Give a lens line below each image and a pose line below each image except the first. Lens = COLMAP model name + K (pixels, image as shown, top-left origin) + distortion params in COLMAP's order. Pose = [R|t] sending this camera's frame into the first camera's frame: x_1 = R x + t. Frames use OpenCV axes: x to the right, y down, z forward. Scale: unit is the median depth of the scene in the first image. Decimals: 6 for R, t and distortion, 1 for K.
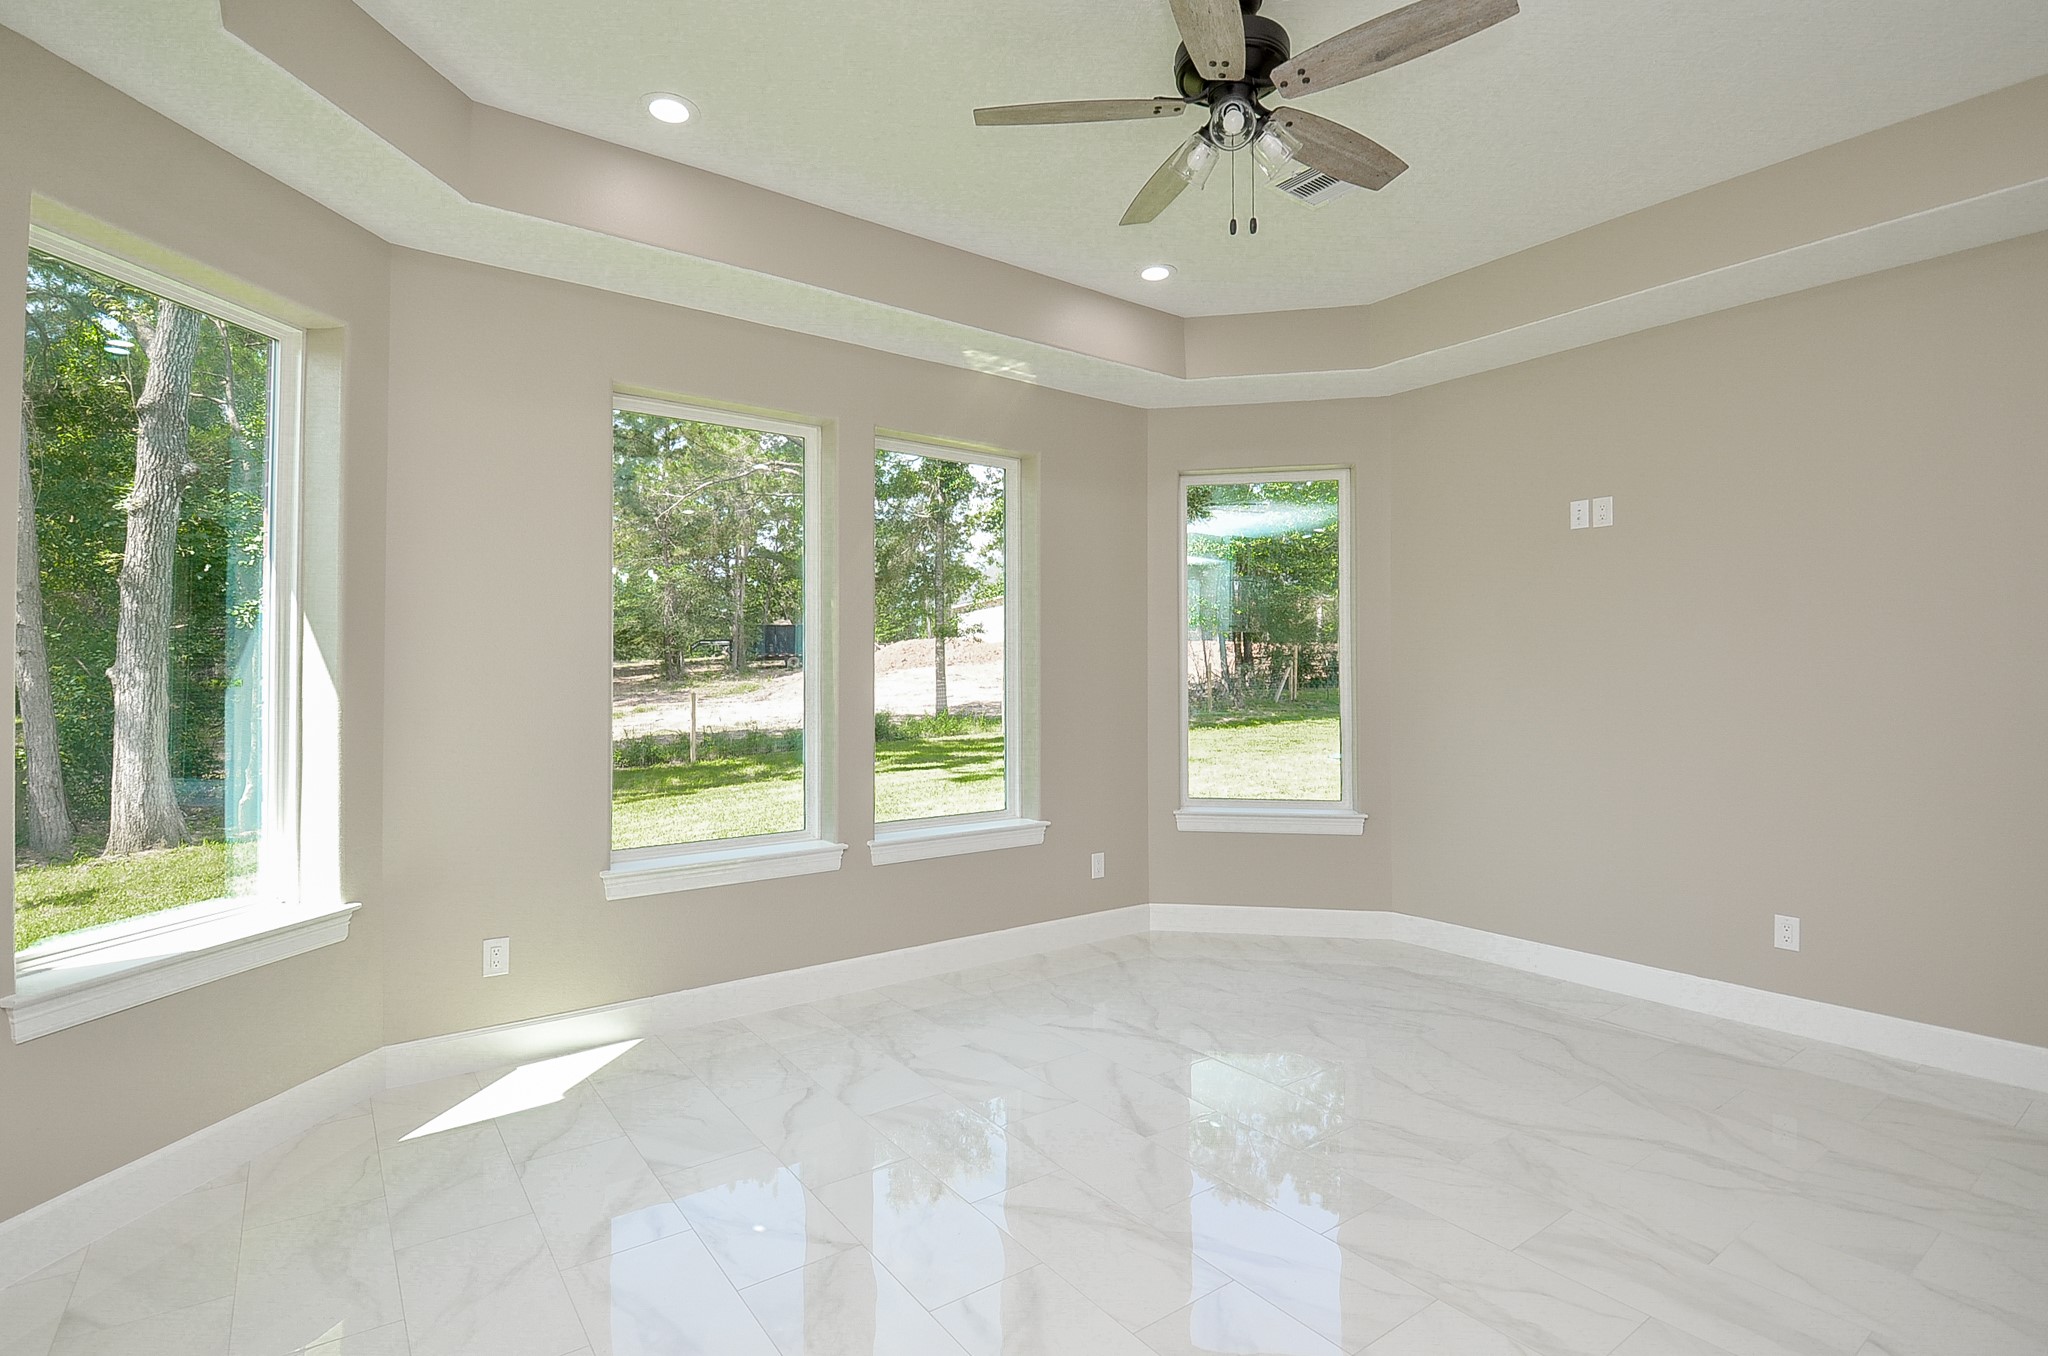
lens RADIAL K [[923.4, 0, 1026.8], [0, 923.4, 671.7], [0, 0, 1]] dist [0.001375, 0.000378]
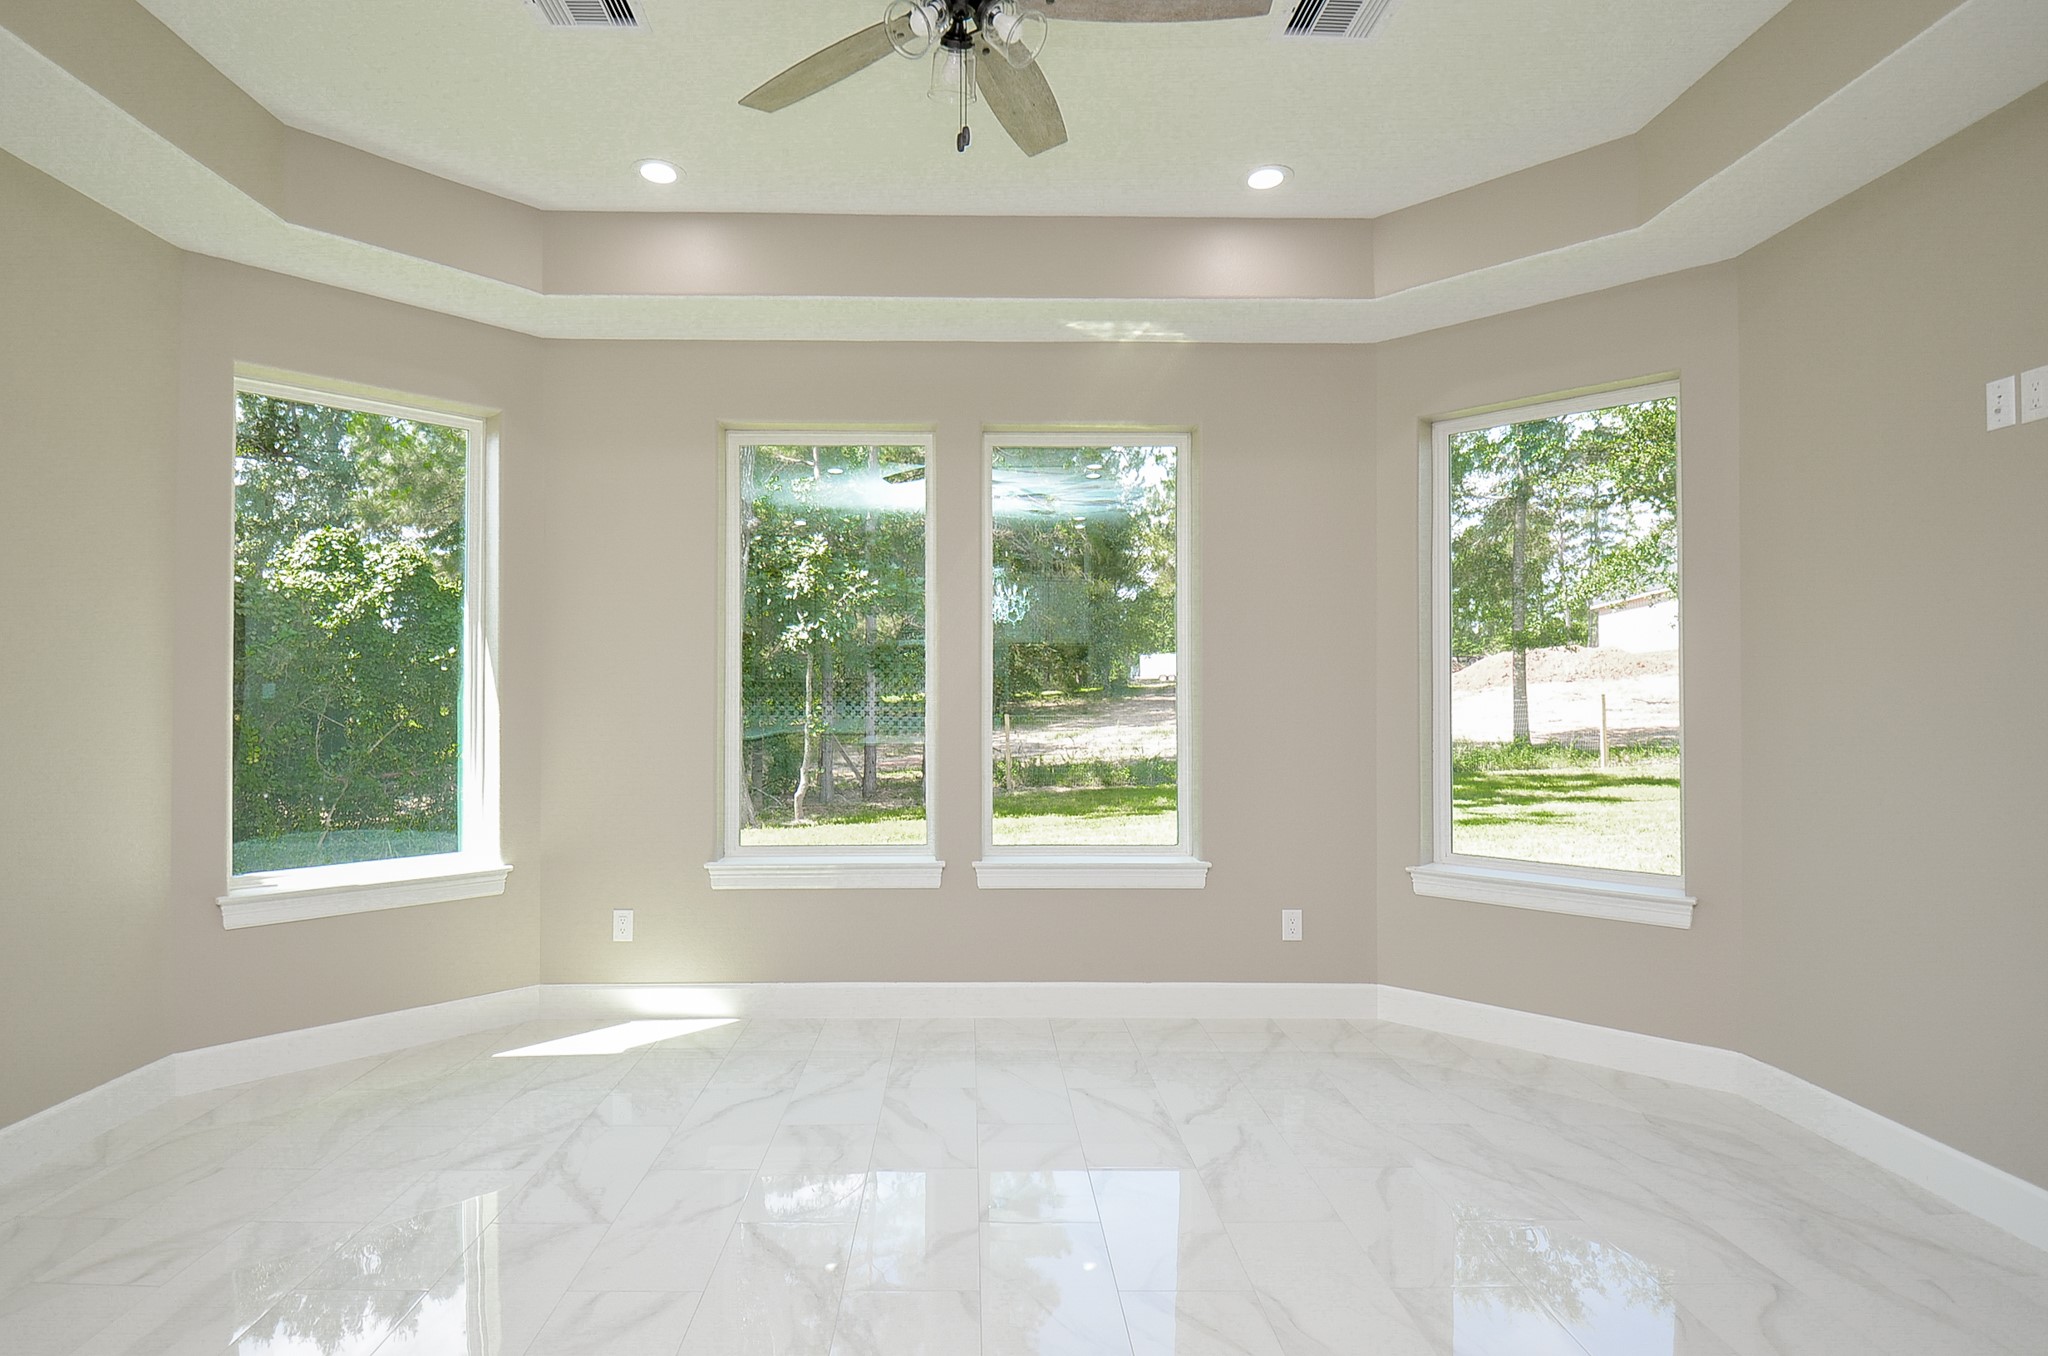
lens RADIAL K [[1033.4, 0, 1020.9], [0, 1033.4, 692.1], [0, 0, 1]] dist [0.005453, -0.002329]
pose [[0.834851, 0.002860, -0.550469, 0.413322], [-0.001576, 0.999995, 0.002804, 0.005411], [0.550474, -0.001473, 0.834851, 0.130031]]
